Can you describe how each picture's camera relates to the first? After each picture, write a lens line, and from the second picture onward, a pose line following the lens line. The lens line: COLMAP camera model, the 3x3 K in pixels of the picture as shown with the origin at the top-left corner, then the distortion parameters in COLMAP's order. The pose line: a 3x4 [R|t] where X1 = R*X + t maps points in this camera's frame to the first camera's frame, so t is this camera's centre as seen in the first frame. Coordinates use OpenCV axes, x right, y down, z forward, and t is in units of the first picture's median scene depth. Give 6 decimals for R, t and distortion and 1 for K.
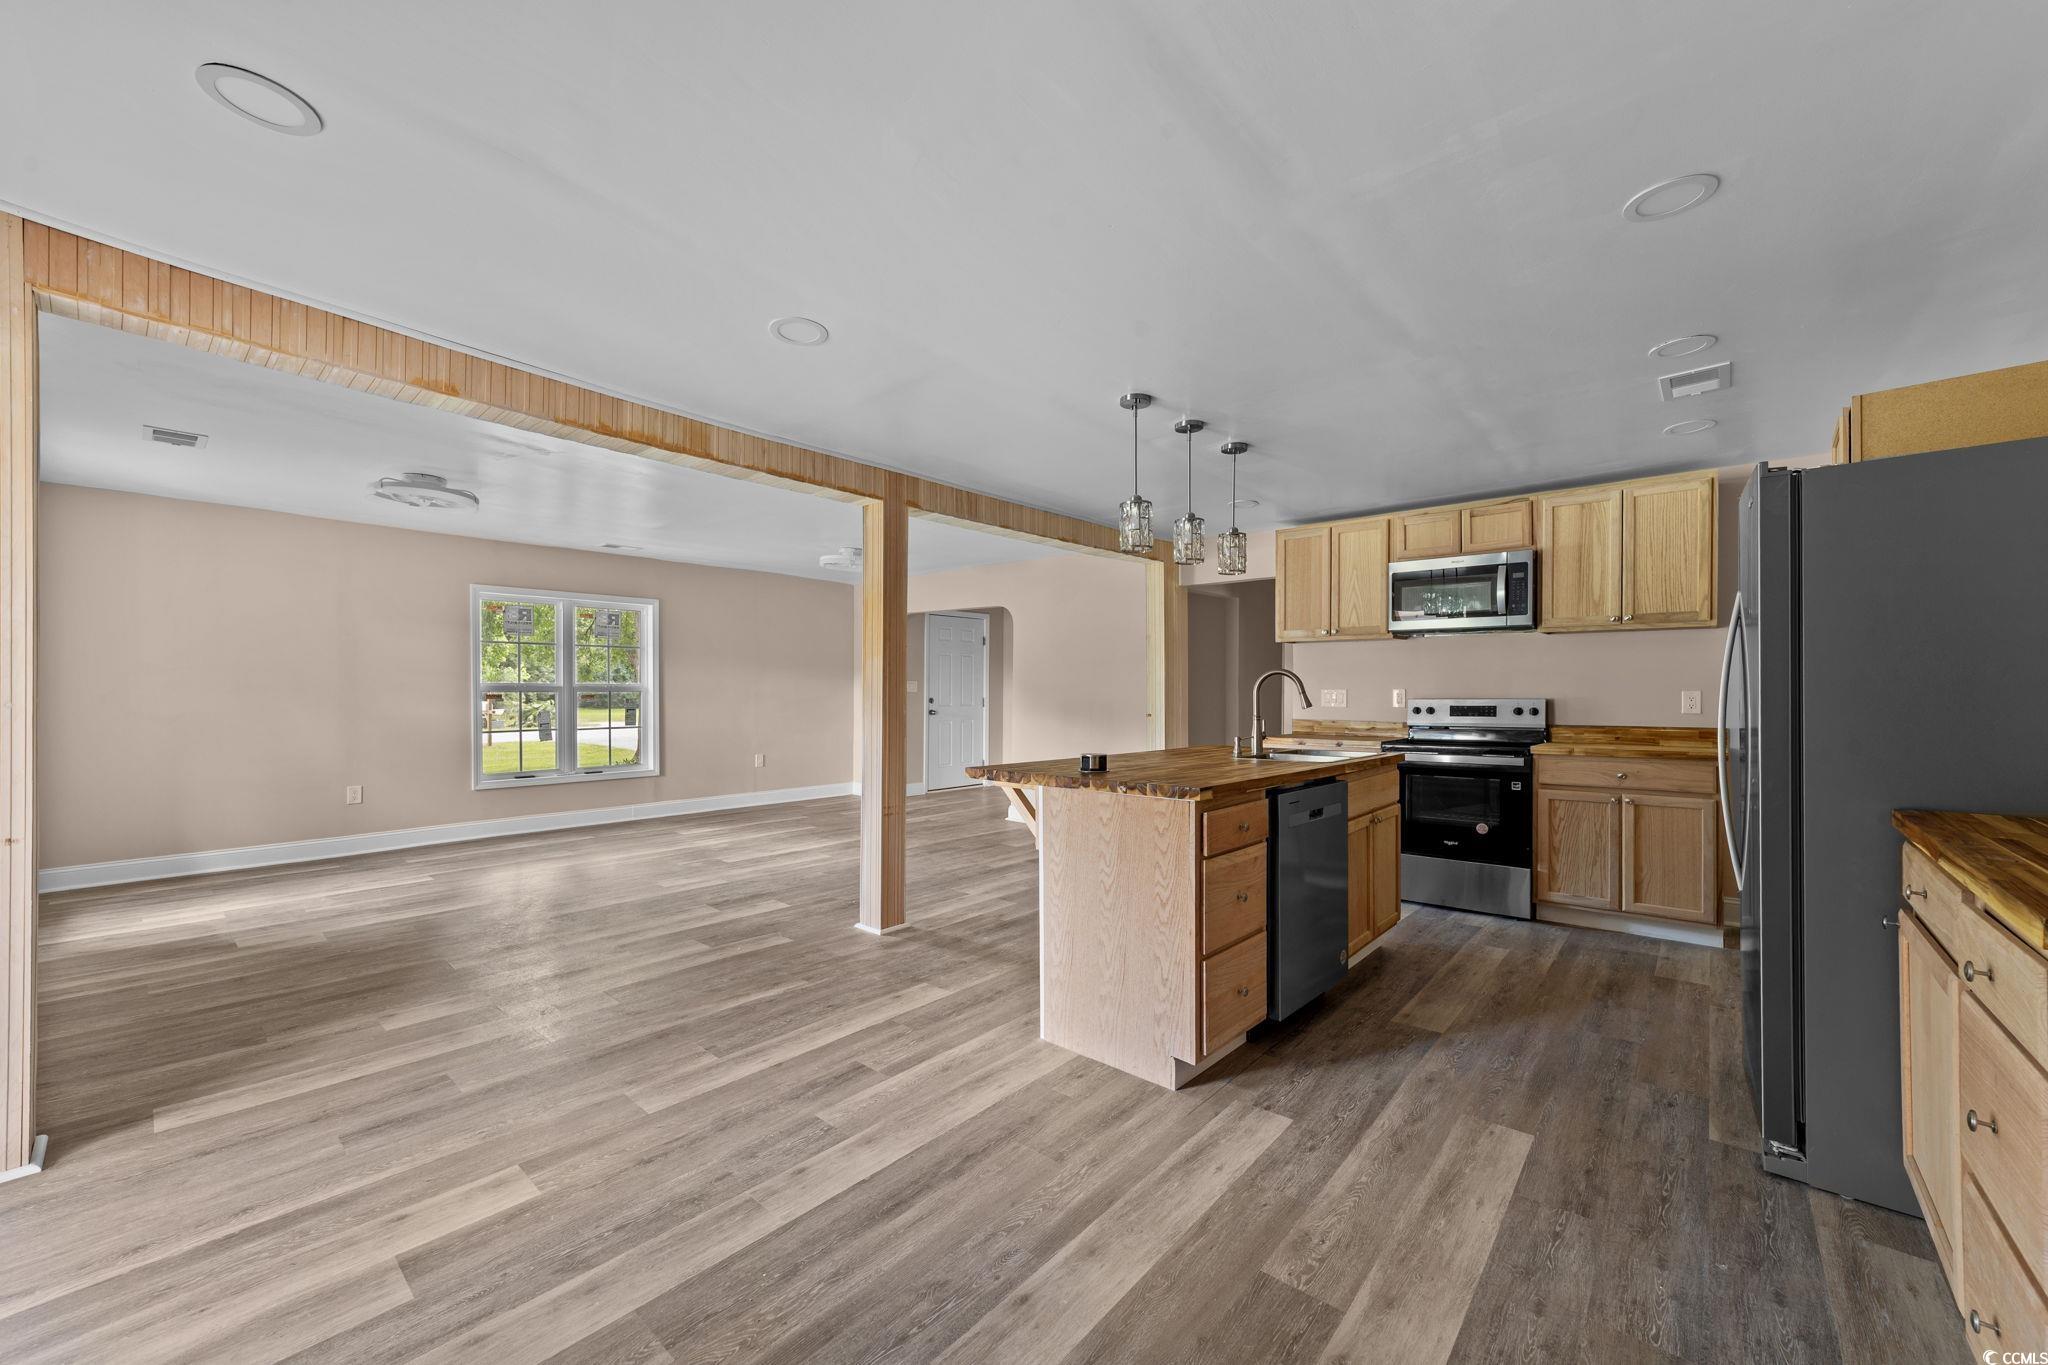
lens RADIAL K [[791.9, 0, 1034.6], [0, 791.9, 703.1], [0, 0, 1]] dist [-0.017917, 0.007739]
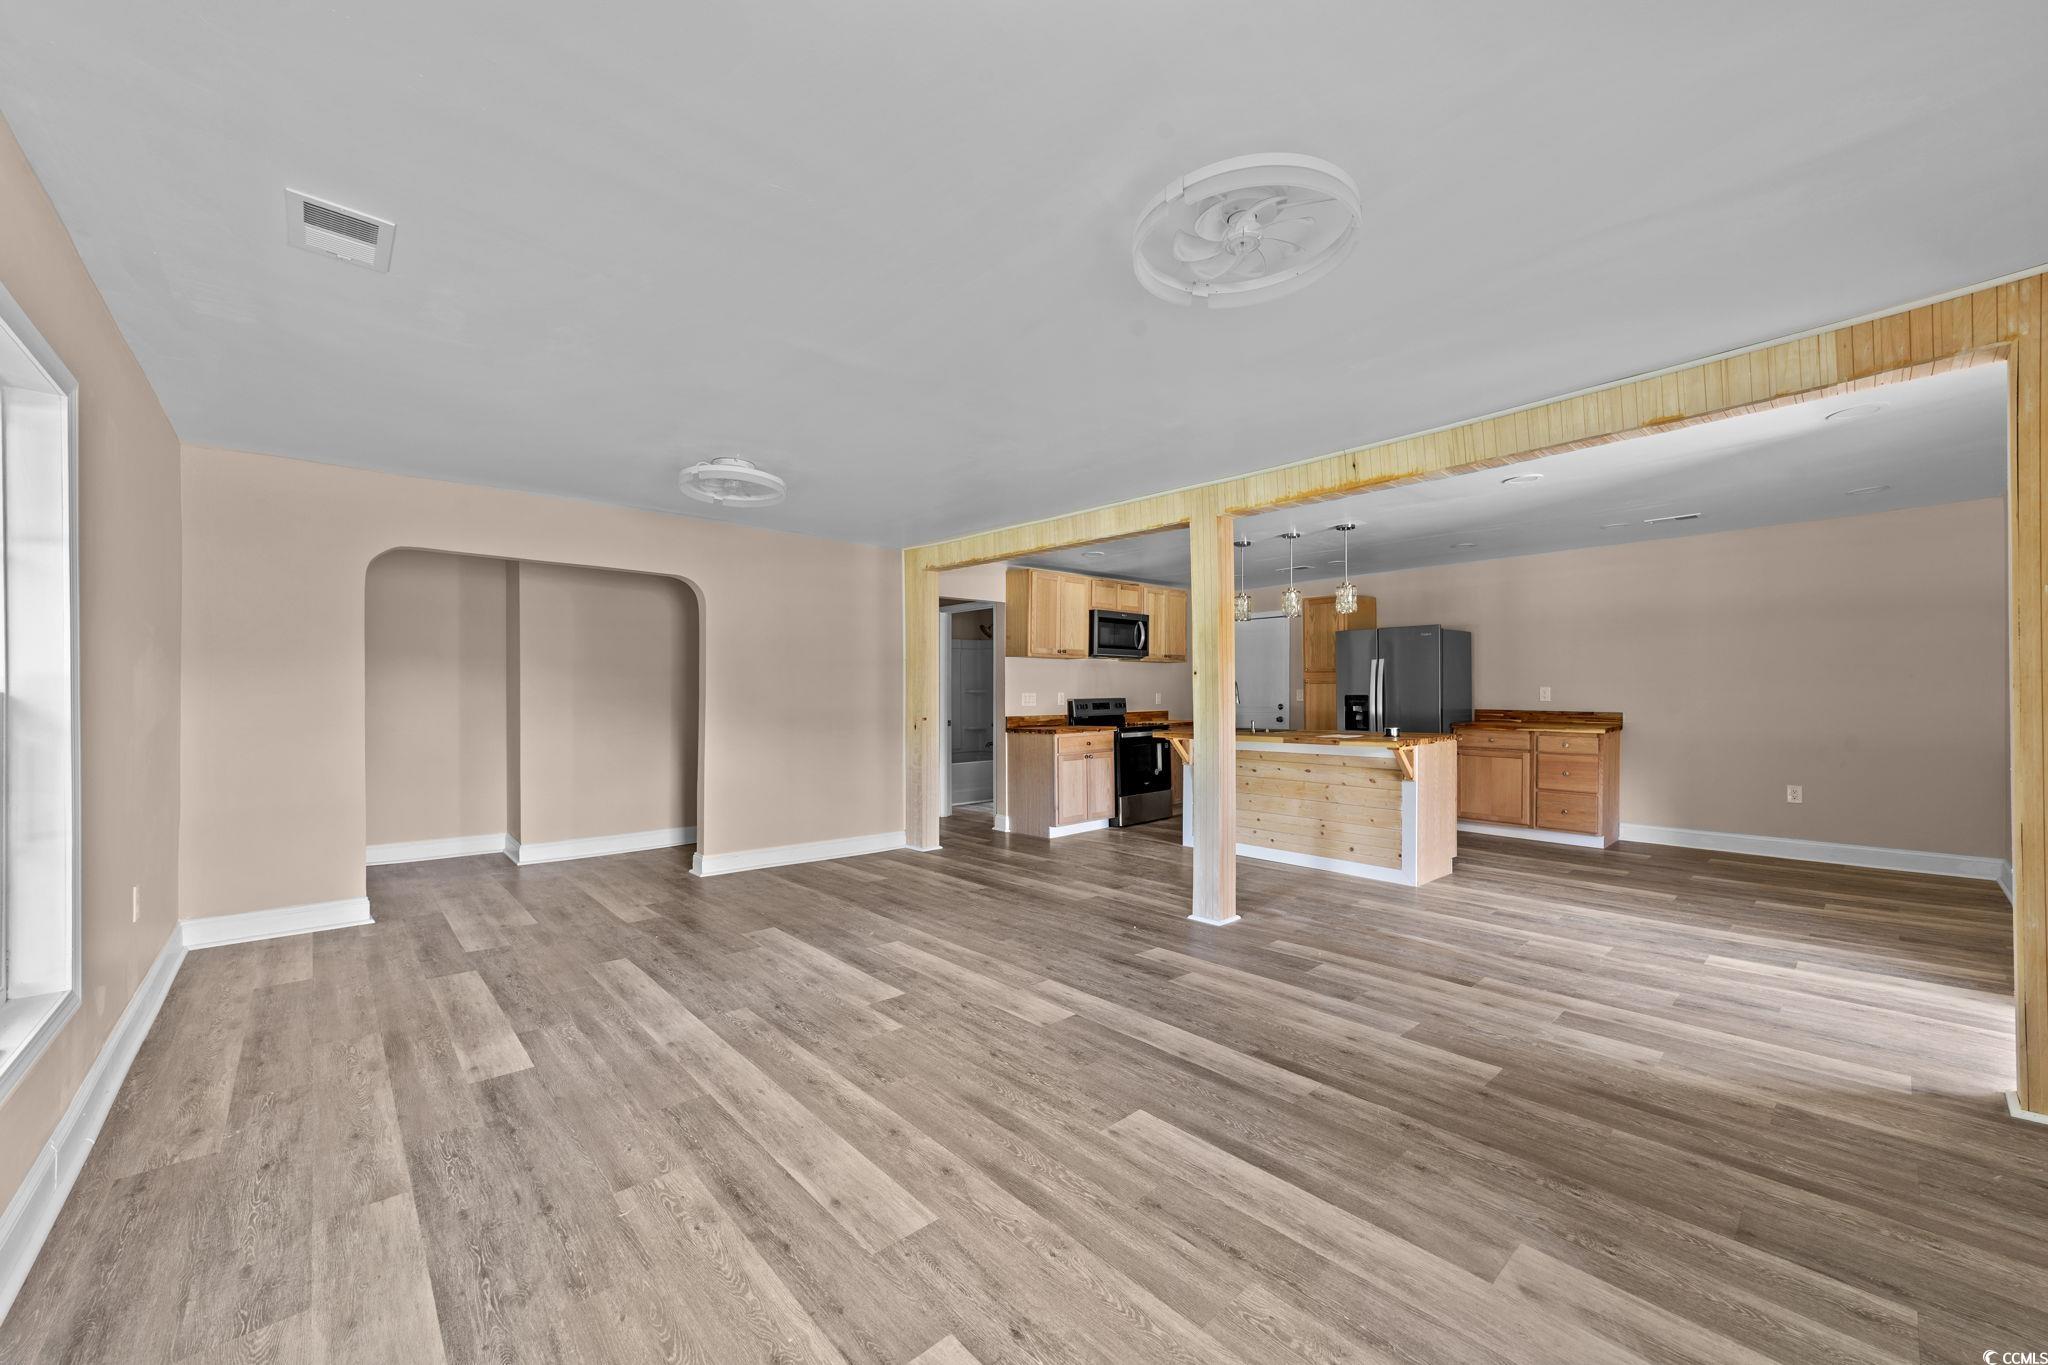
lens RADIAL K [[788.2, 0, 1030.6], [0, 788.2, 688.6], [0, 0, 1]] dist [-0.014856, 0.007998]
pose [[0.123081, 0.003173, 0.992392, -1.655003], [0.021570, 0.999750, -0.005872, -0.030072], [-0.992162, 0.022129, 0.122982, 1.451766]]
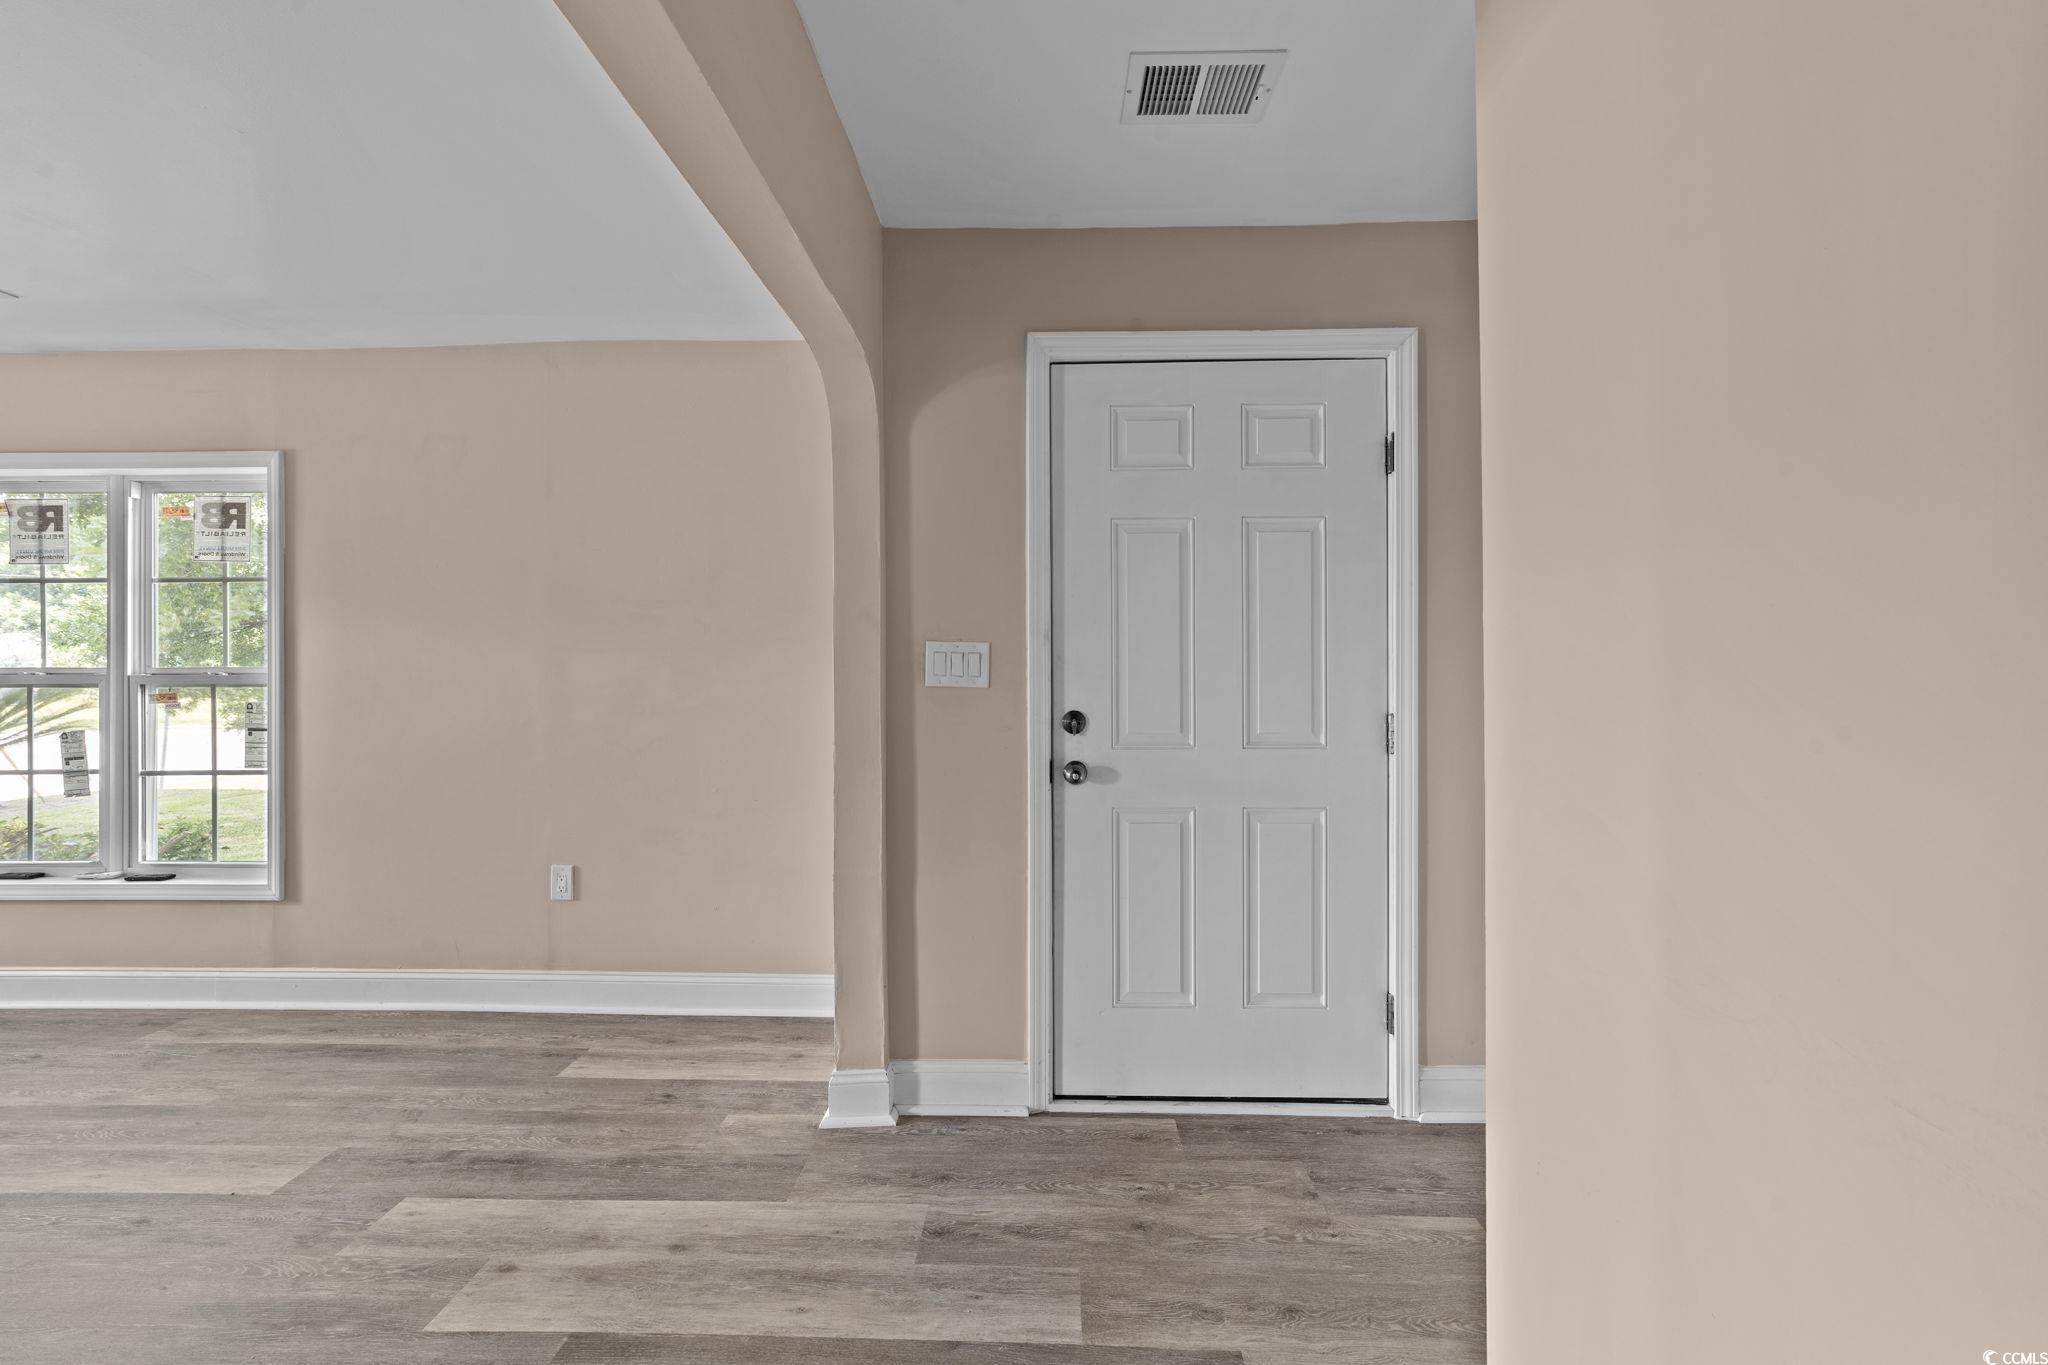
lens RADIAL K [[781.3, 0, 1040.9], [0, 781.3, 680.6], [0, 0, 1]] dist [-0.032385, 0.011269]
pose [[0.632819, -0.002924, -0.774294, 0.126317], [-0.008681, 0.999903, -0.010871, -0.037710], [0.774251, 0.013601, 0.632732, 2.438684]]
